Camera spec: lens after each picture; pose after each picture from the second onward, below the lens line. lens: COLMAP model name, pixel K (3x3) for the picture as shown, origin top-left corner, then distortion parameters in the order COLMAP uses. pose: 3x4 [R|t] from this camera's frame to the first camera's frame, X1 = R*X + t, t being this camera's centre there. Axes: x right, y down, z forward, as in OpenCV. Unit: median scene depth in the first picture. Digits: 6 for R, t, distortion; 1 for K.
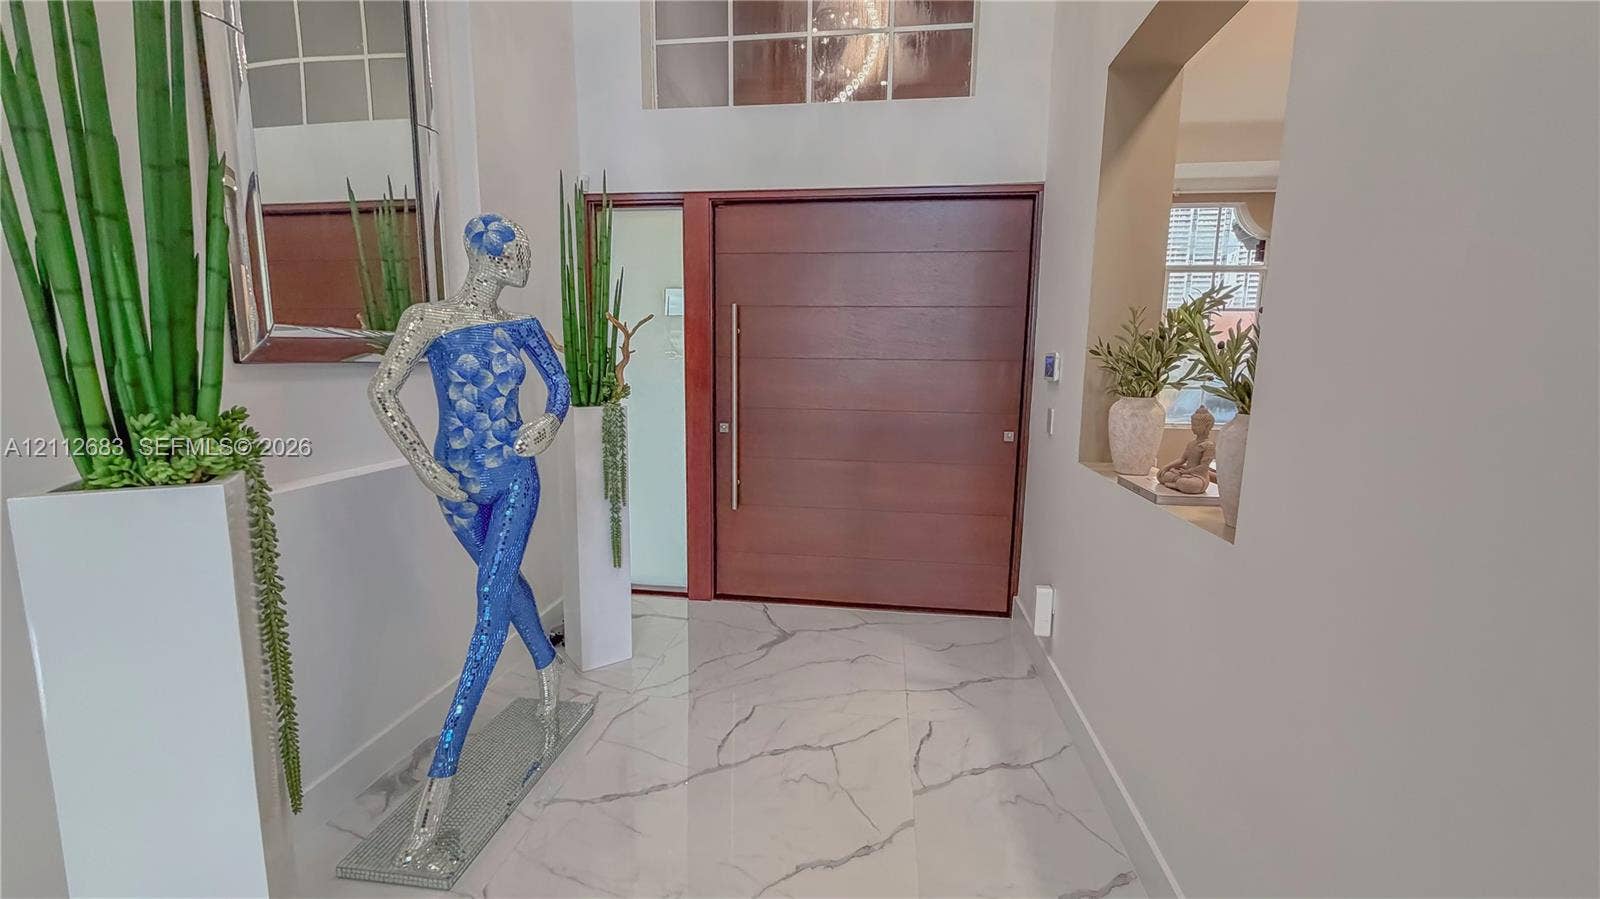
lens RADIAL K [[635.0, 0, 797.5], [0, 635.0, 451.8], [0, 0, 1]] dist [0.000571, 0.000693]
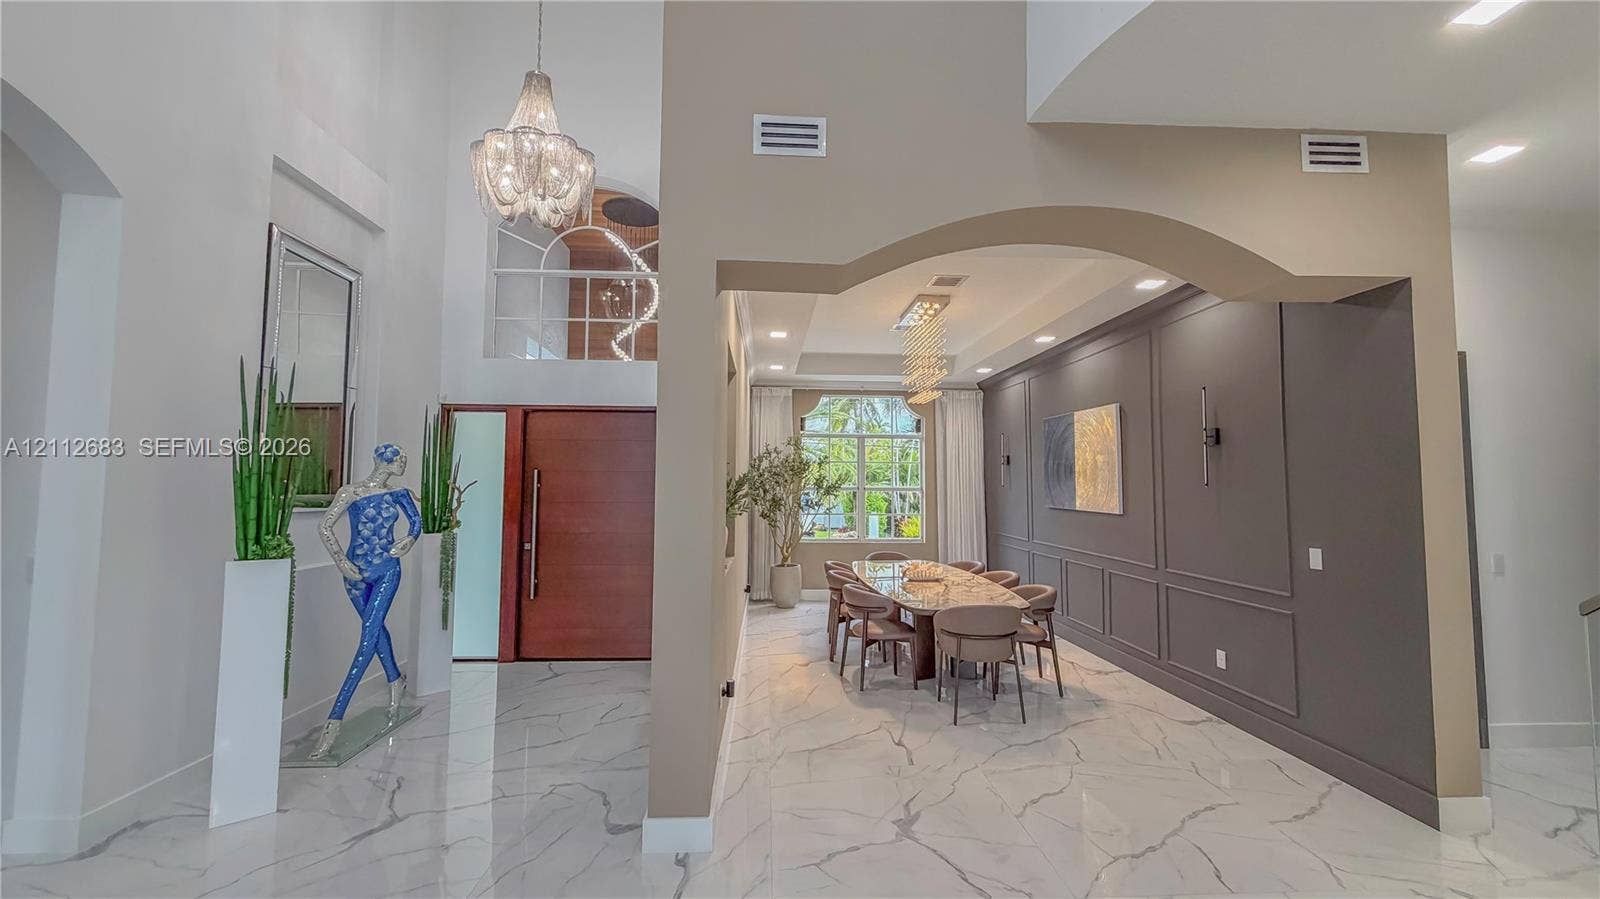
lens RADIAL K [[635.0, 0, 797.5], [0, 635.0, 451.8], [0, 0, 1]] dist [0.000571, 0.000693]
pose [[0.983054, 0.004856, 0.183252, 0.447632], [0.031582, 0.980217, -0.195392, 0.109632], [-0.180575, 0.197868, 0.963452, -1.215530]]
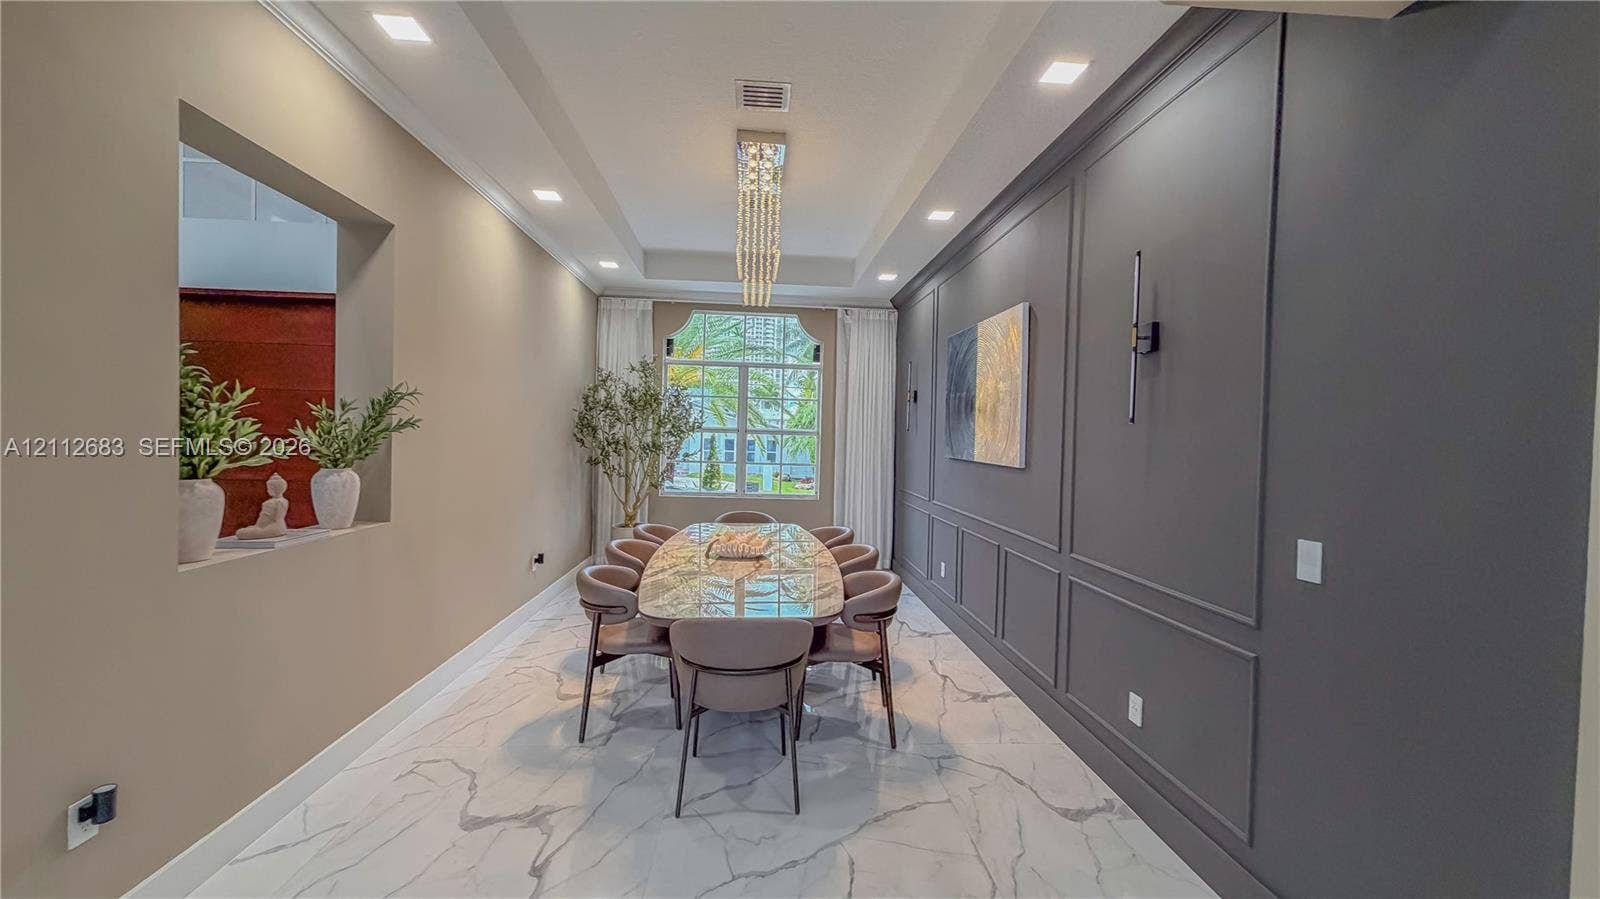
lens RADIAL K [[635.0, 0, 797.5], [0, 635.0, 451.8], [0, 0, 1]] dist [0.000571, 0.000693]
pose [[0.979992, 0.009777, 0.198796, 1.284399], [0.013999, 0.992934, -0.117842, 0.047419], [-0.198543, 0.118267, 0.972930, -0.477726]]
